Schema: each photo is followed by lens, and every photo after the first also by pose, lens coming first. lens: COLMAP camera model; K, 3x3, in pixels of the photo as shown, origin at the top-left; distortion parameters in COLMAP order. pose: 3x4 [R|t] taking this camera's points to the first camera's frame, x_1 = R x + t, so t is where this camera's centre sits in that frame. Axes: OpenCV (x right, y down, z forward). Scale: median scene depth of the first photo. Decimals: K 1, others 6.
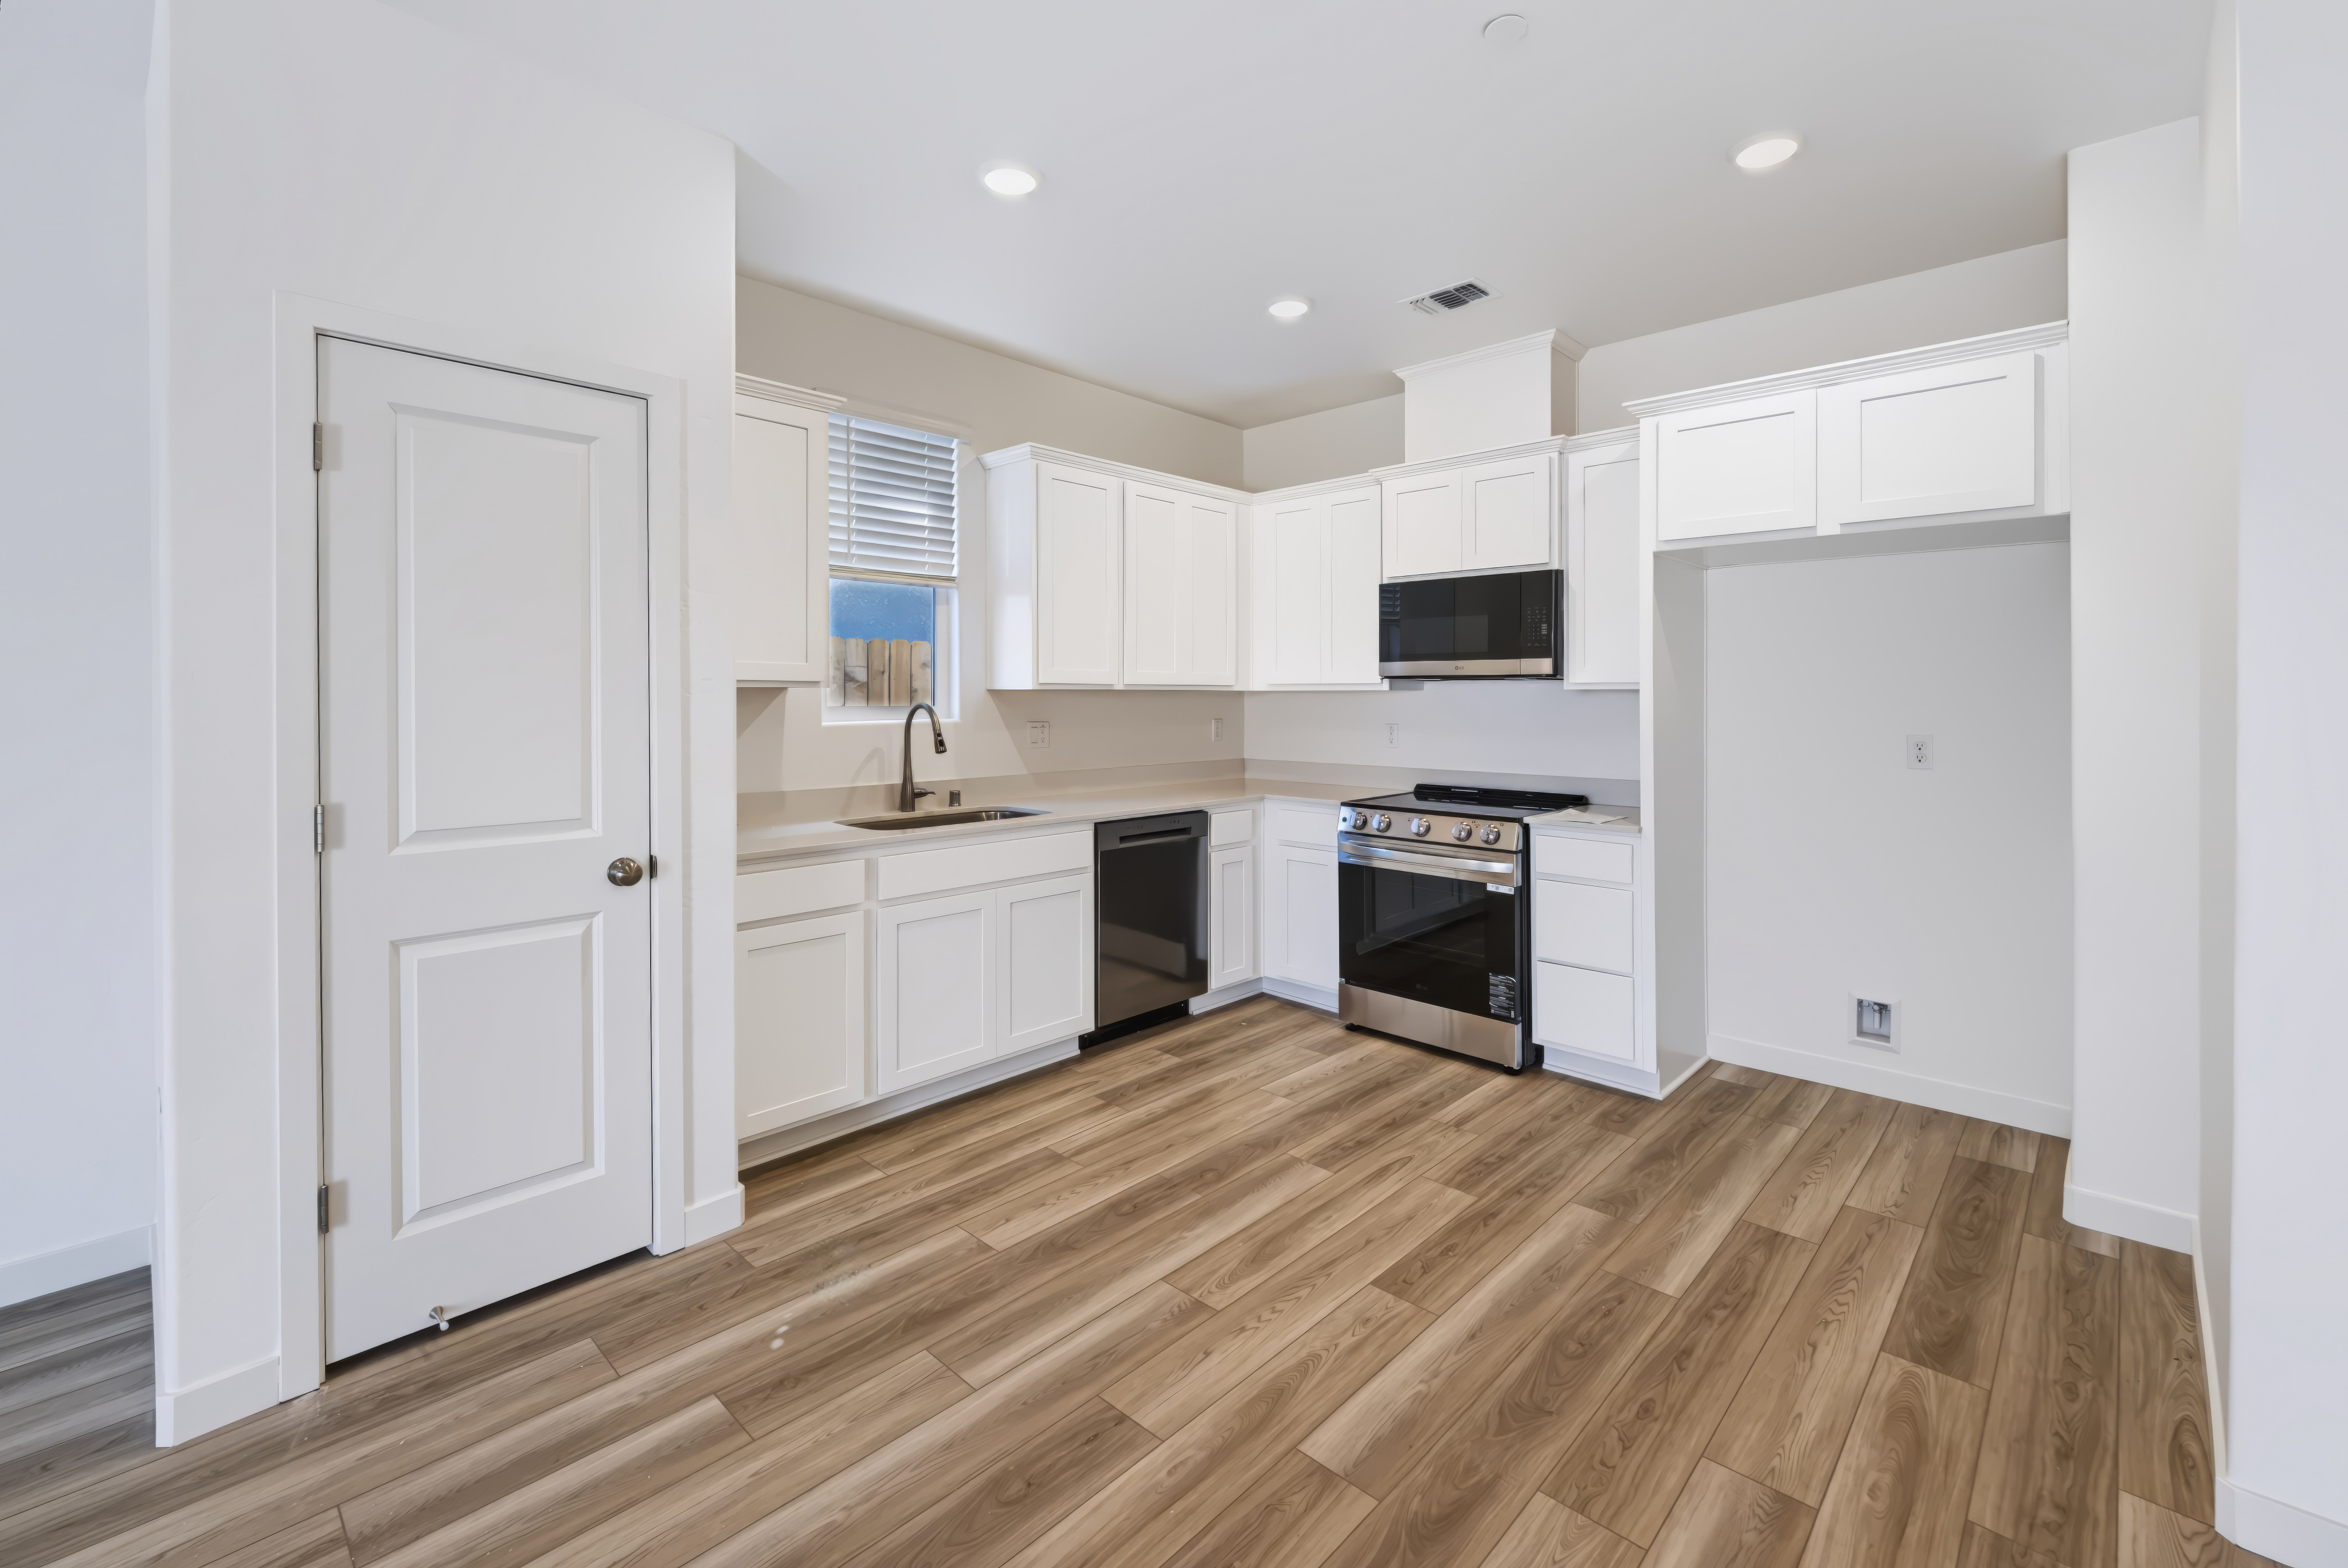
lens RADIAL K [[1023.1, 0, 1176.8], [0, 1023.1, 700.7], [0, 0, 1]] dist [-0.002700, -0.000682]
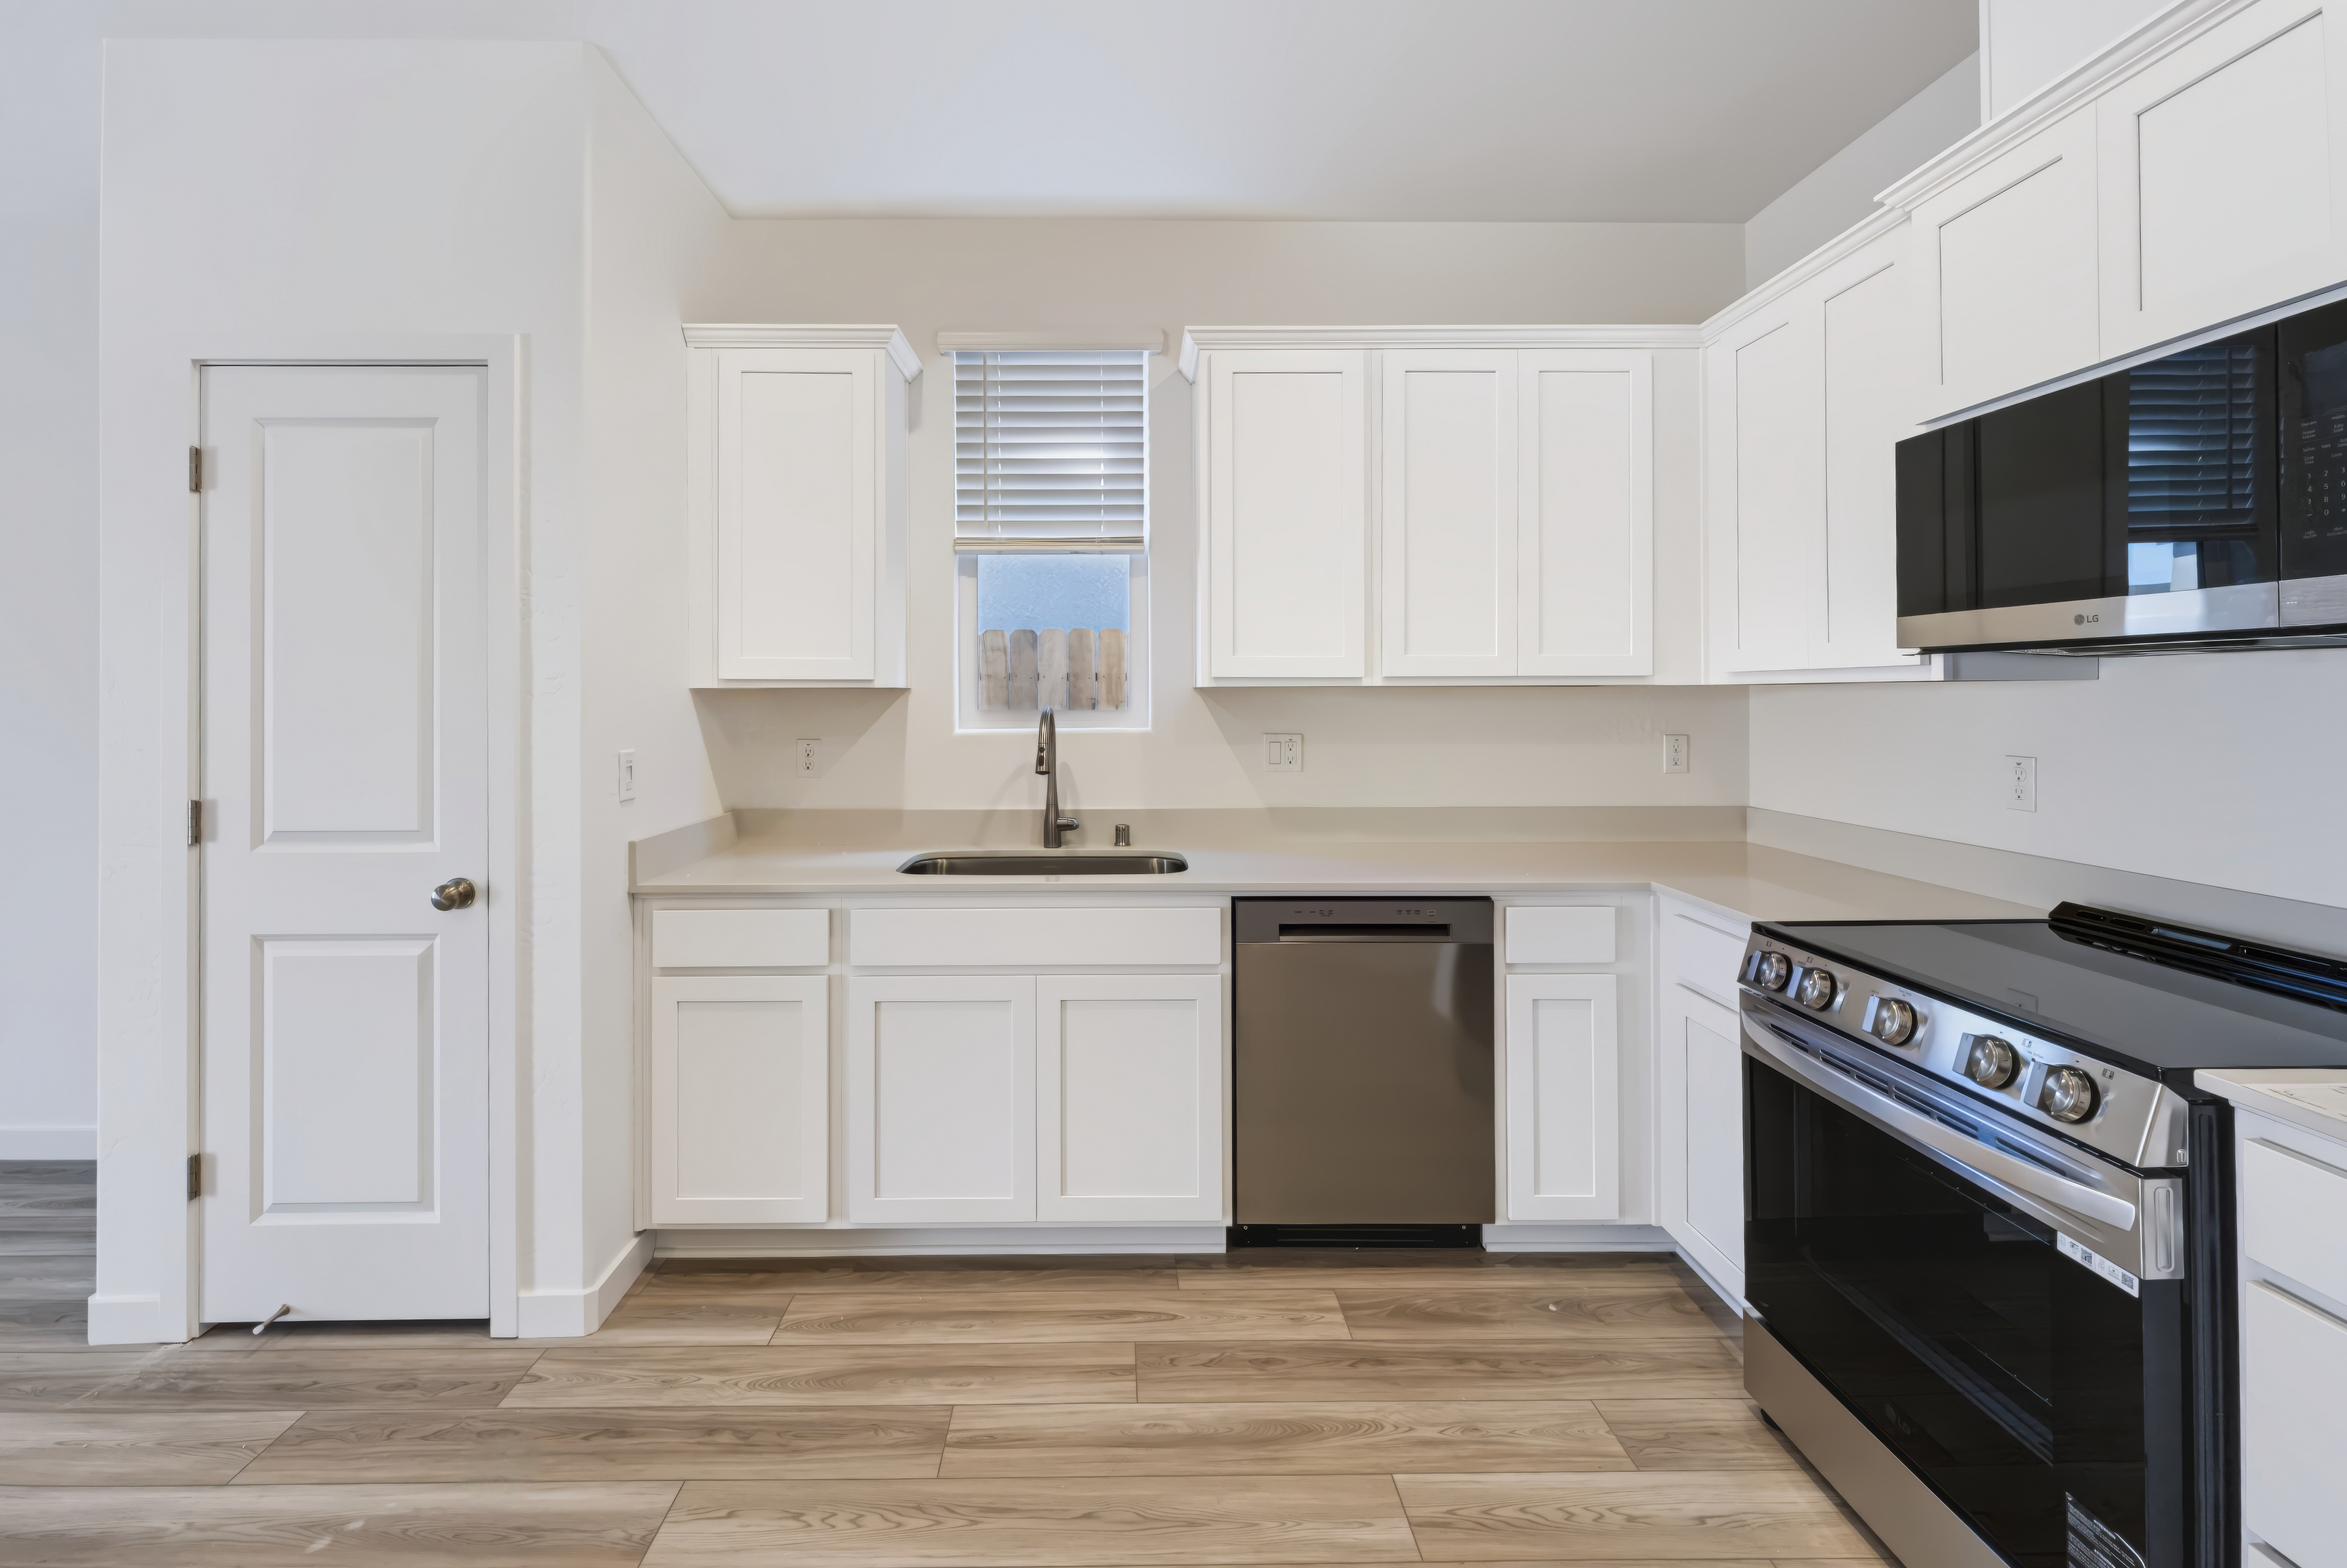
lens RADIAL K [[1012.9, 0, 1118.5], [0, 1012.9, 693.8], [0, 0, 1]] dist [0.000509, -0.000294]
pose [[0.686721, -0.005866, -0.726898, 0.363278], [0.000310, 0.999970, -0.007777, -0.001372], [0.726921, 0.005116, 0.686702, 0.574448]]
